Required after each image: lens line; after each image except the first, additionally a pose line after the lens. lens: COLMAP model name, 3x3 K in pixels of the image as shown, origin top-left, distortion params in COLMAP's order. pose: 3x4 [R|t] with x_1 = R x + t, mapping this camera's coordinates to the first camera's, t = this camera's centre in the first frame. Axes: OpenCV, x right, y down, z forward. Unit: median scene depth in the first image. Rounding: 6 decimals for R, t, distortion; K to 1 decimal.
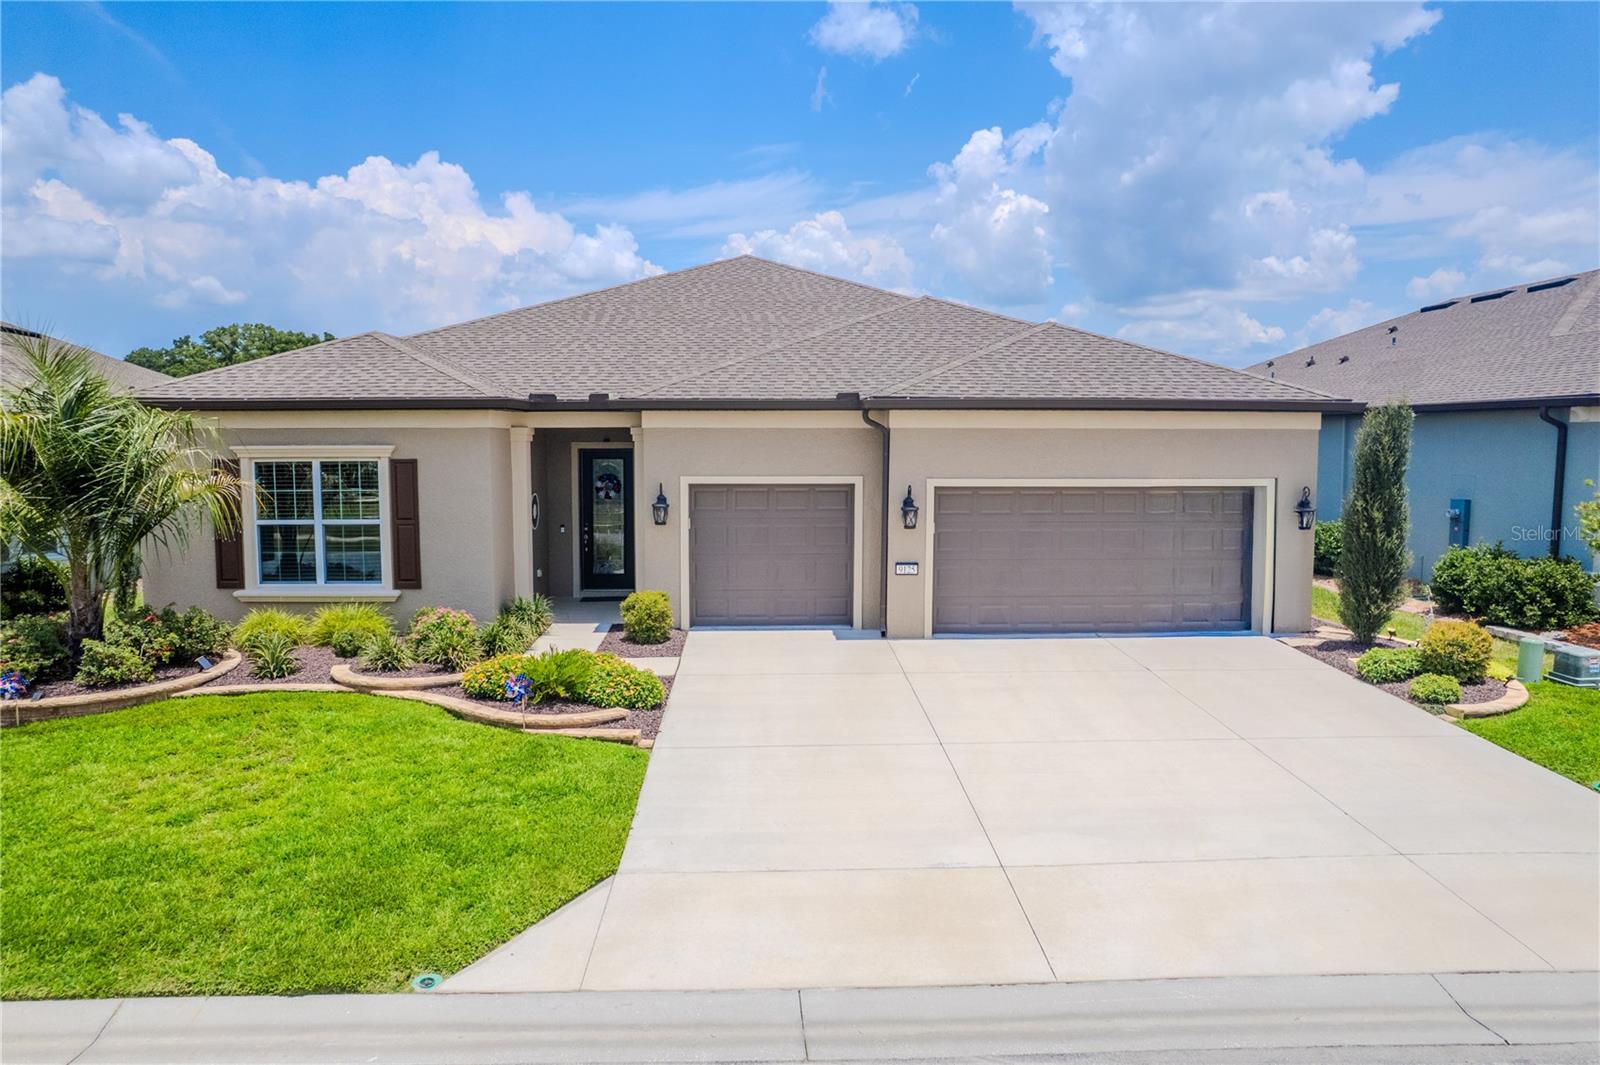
lens RADIAL K [[1039.6, 0, 798.5], [0, 1039.6, 528.6], [0, 0, 1]] dist [-0.095397, 0.092655]
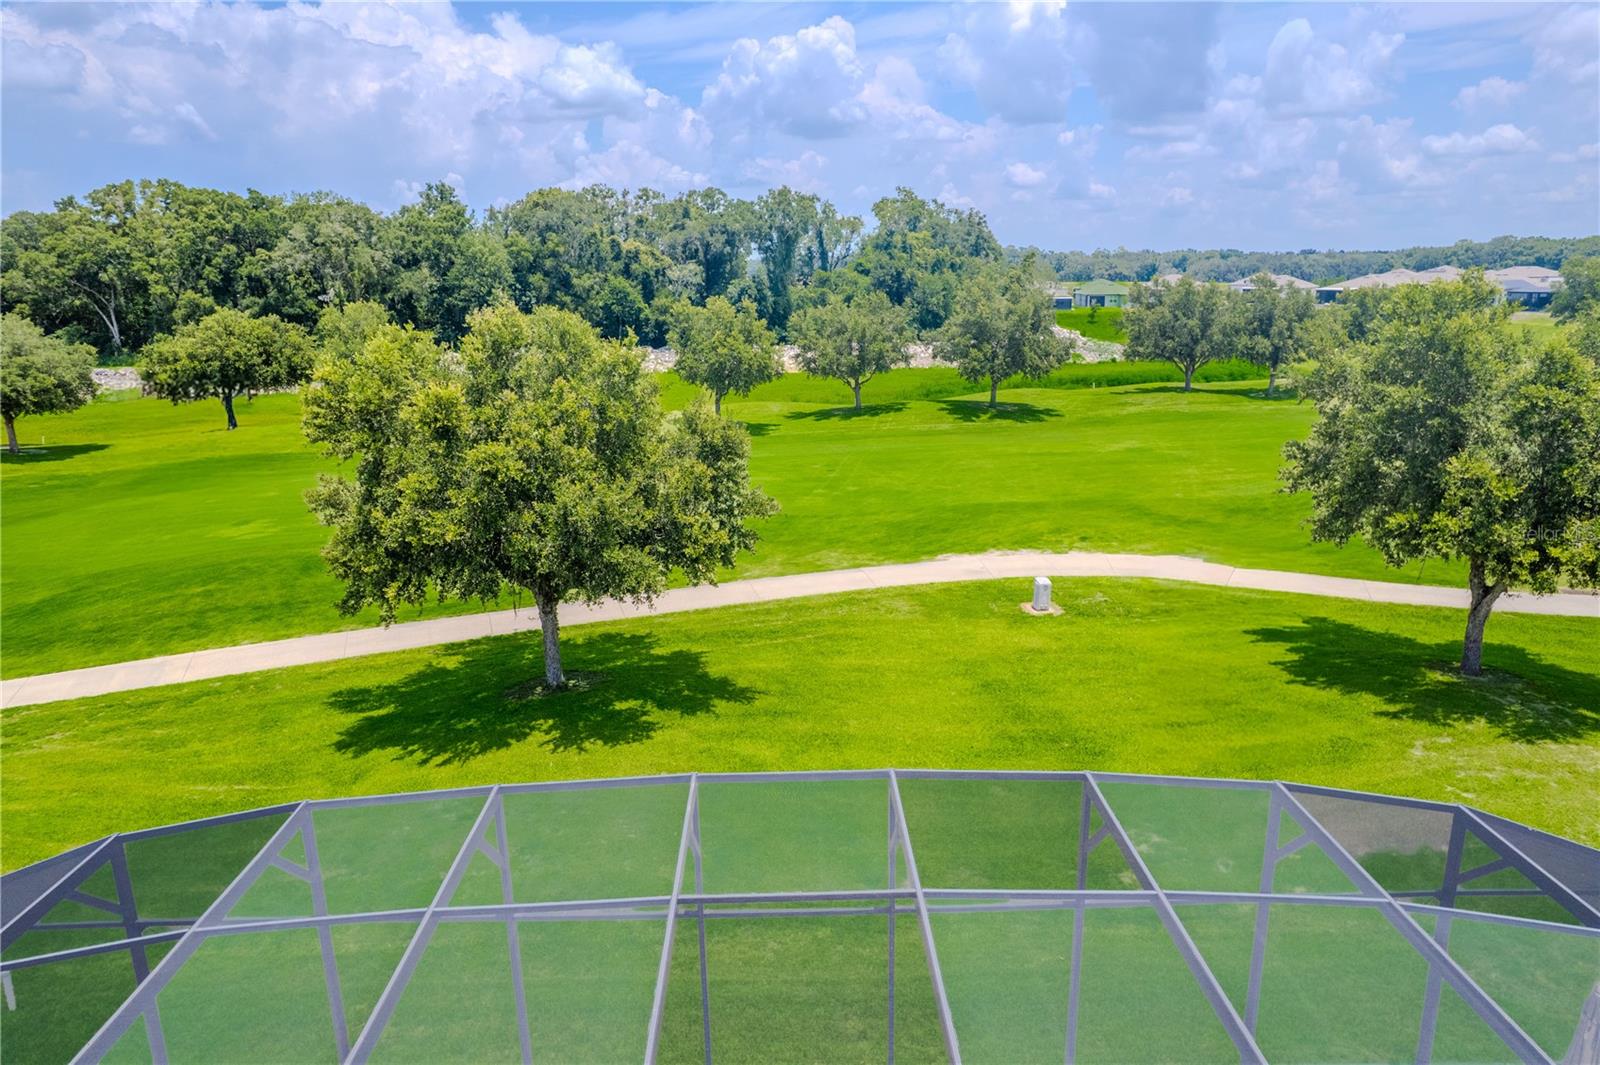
lens RADIAL K [[1033.4, 0, 800.0], [0, 1033.4, 532.5], [0, 0, 1]] dist [-0.086501, 0.083721]
pose [[0.999845, -0.010947, -0.013820, -0.132420], [0.013027, 0.986913, 0.160724, -0.706257], [0.011880, -0.160879, 0.986903, 2.491450]]
